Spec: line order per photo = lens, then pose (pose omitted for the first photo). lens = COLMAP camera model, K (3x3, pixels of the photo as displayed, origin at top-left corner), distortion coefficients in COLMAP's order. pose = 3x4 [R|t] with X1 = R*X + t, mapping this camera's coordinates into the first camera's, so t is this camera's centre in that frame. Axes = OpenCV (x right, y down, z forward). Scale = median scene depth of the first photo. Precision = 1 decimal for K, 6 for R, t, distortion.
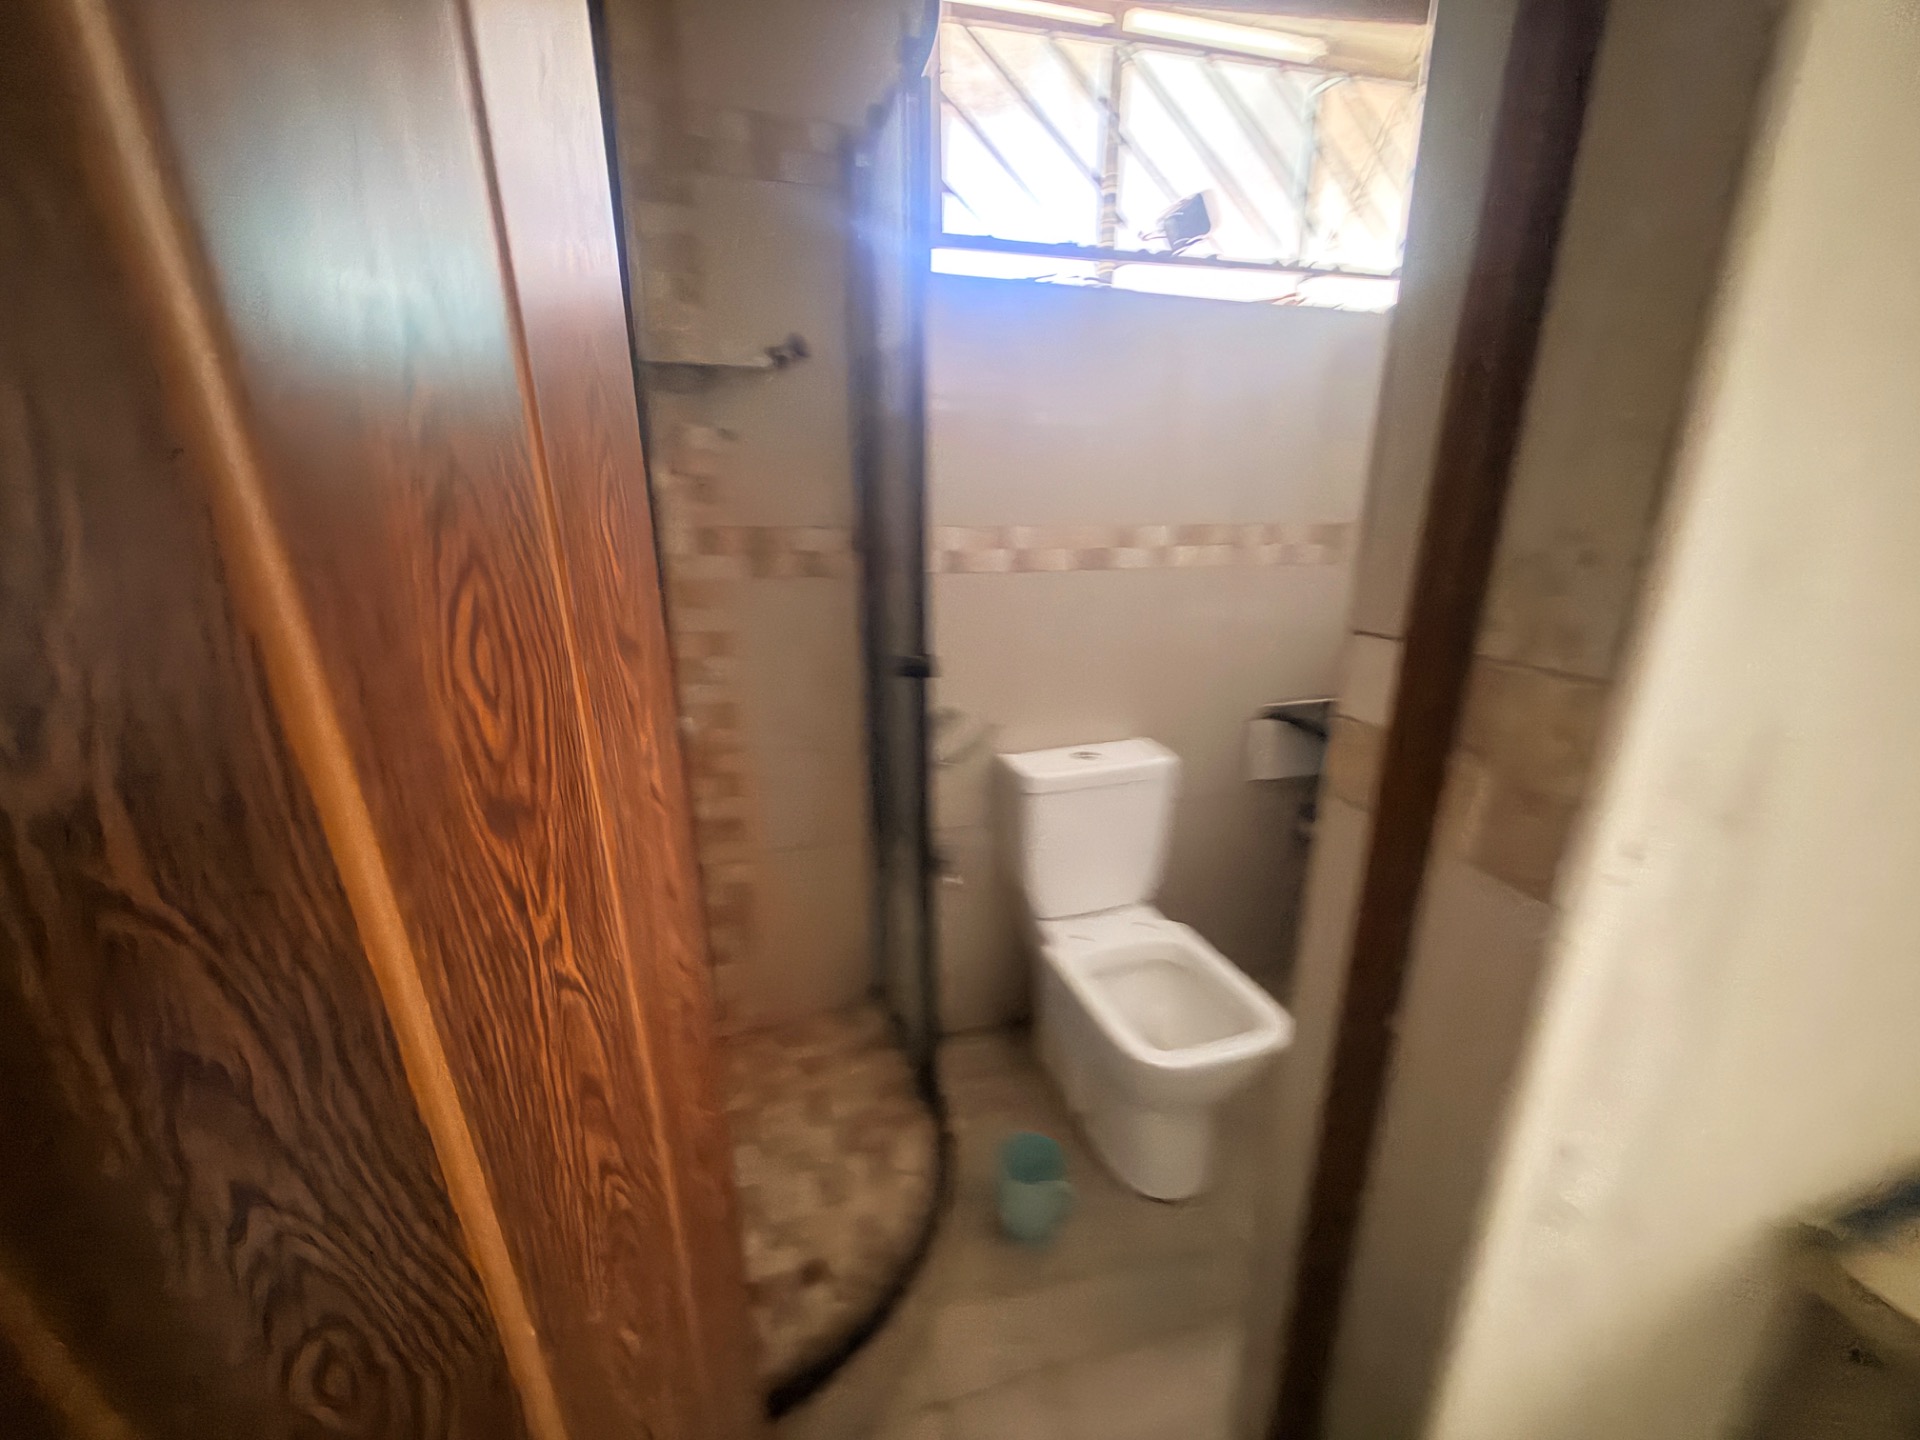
lens RADIAL K [[767.6, 0, 961.9], [0, 767.6, 722.1], [0, 0, 1]] dist [-0.000514, 0.000111]
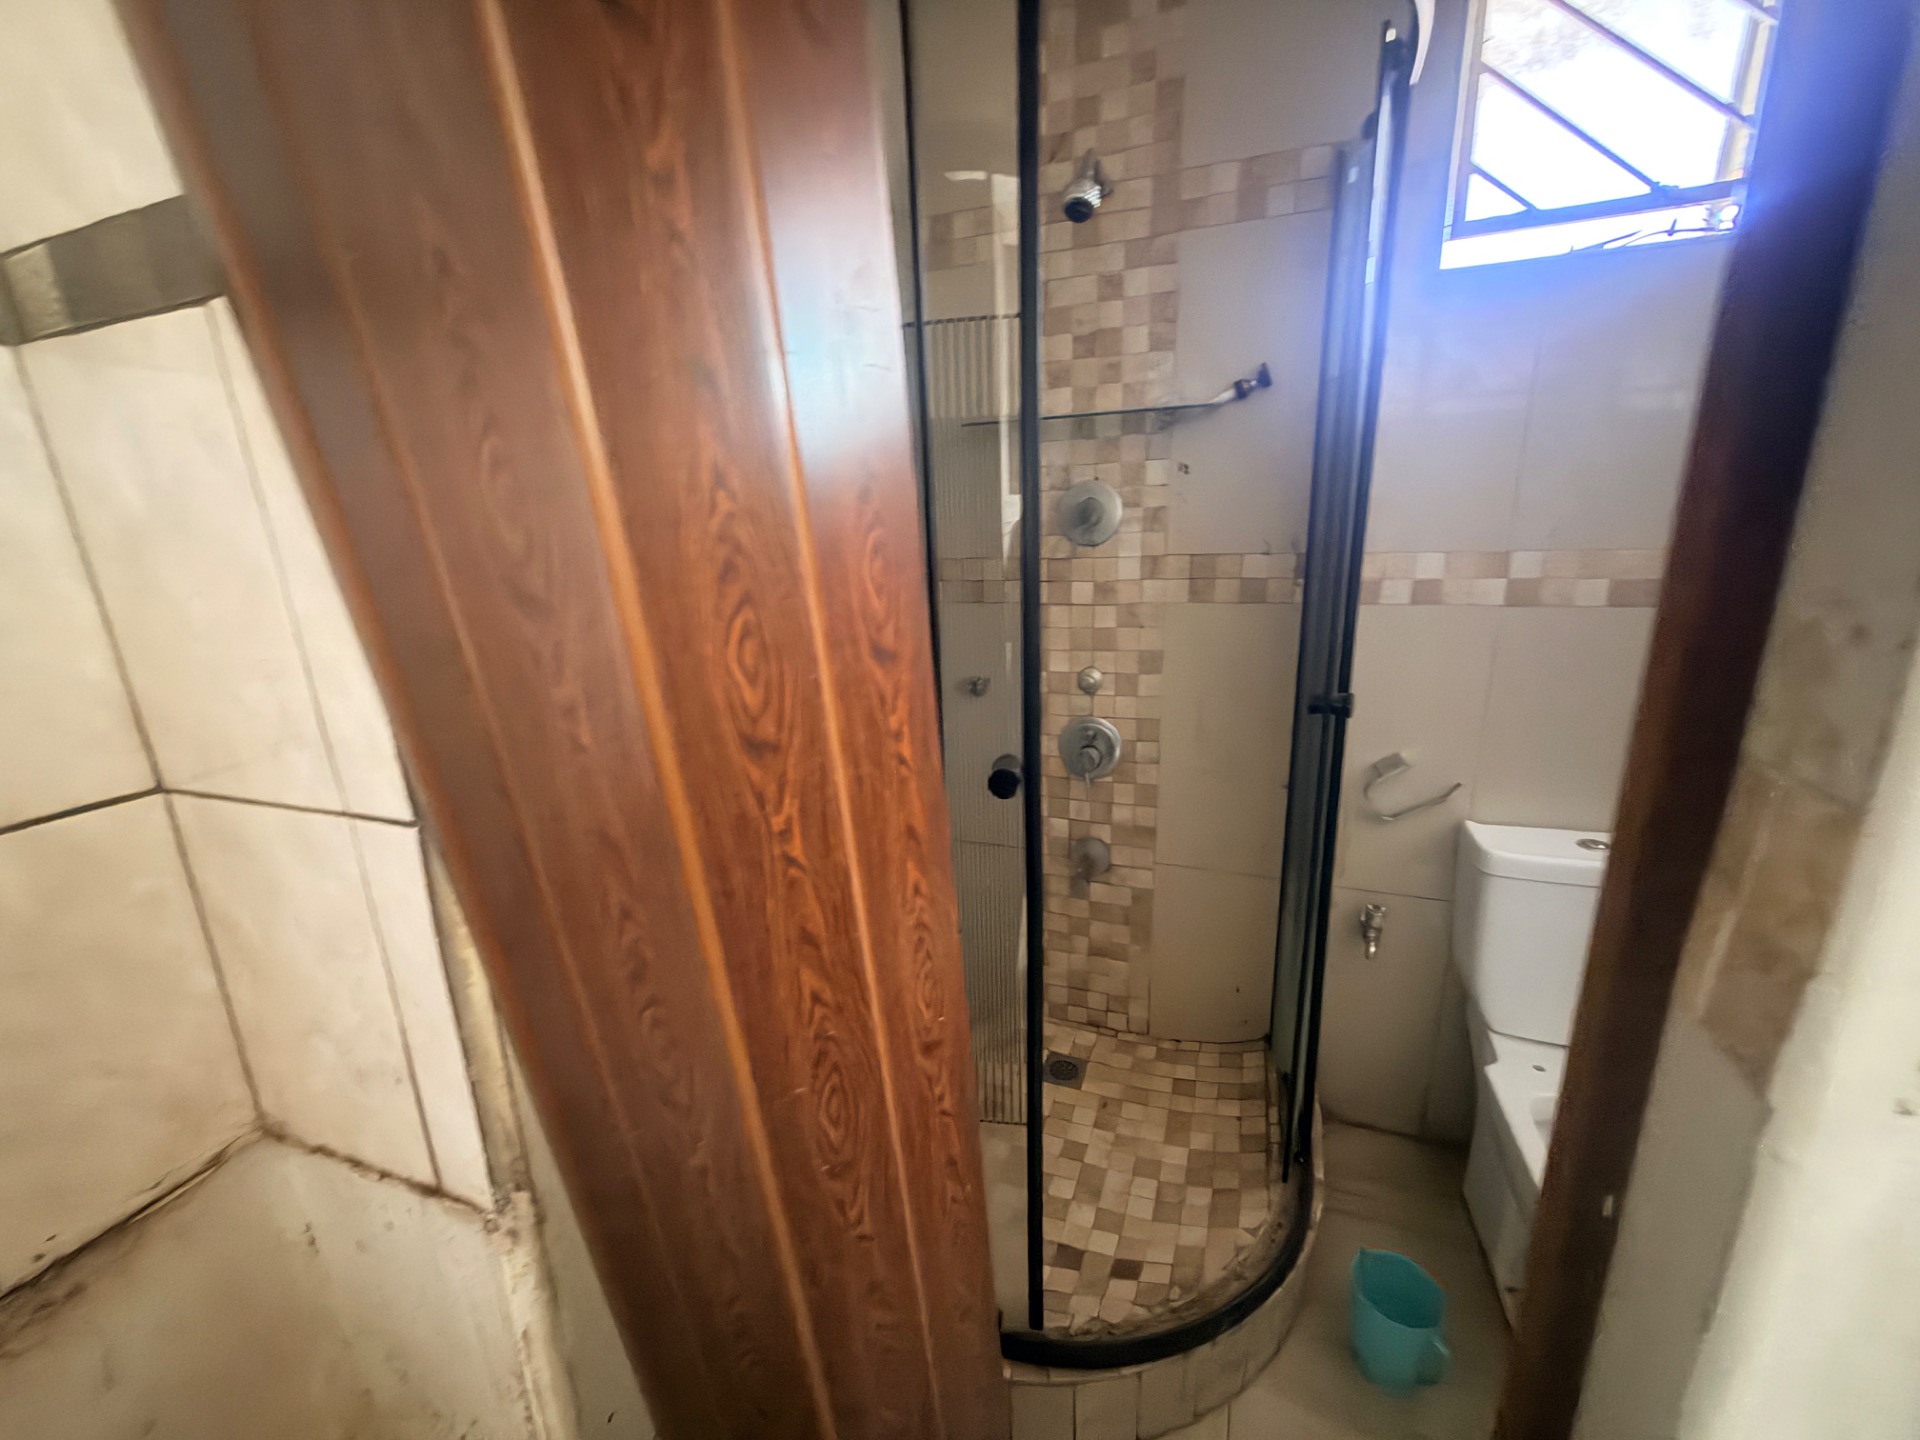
lens RADIAL K [[767.6, 0, 955.3], [0, 767.6, 721.4], [0, 0, 1]] dist [-0.000514, 0.000111]
pose [[0.790574, 0.127845, -0.598873, 0.153904], [-0.142803, 0.989490, 0.022719, -0.007327], [0.595484, 0.067560, 0.800522, -0.020539]]
